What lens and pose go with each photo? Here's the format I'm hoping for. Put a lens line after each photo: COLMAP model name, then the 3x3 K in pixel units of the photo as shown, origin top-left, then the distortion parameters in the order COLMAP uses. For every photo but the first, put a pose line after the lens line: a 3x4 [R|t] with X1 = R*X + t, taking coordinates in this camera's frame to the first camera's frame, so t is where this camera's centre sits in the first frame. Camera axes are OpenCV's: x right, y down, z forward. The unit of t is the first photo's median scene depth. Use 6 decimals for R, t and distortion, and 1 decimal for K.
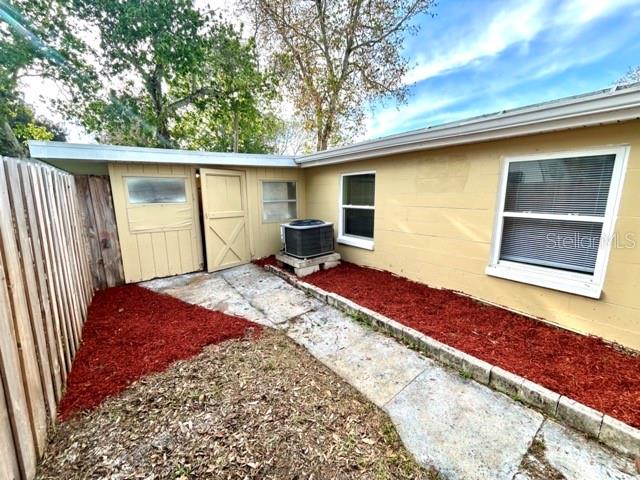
lens RADIAL K [[261.7, 0, 320.3], [0, 261.7, 238.2], [0, 0, 1]] dist [-0.001059, 0.000218]
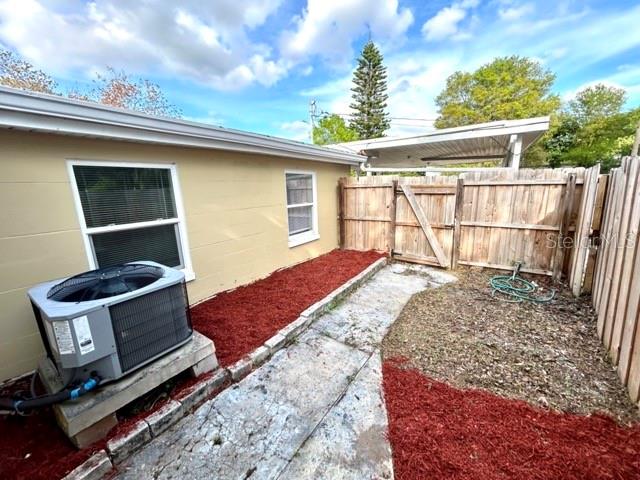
lens RADIAL K [[261.7, 0, 320.4], [0, 261.7, 239.2], [0, 0, 1]] dist [-0.001059, 0.000218]
pose [[-0.330046, -0.168681, 0.928771, -0.719543], [0.194411, 0.950666, 0.241742, -0.211755], [-0.923728, 0.260349, -0.280970, 1.129343]]
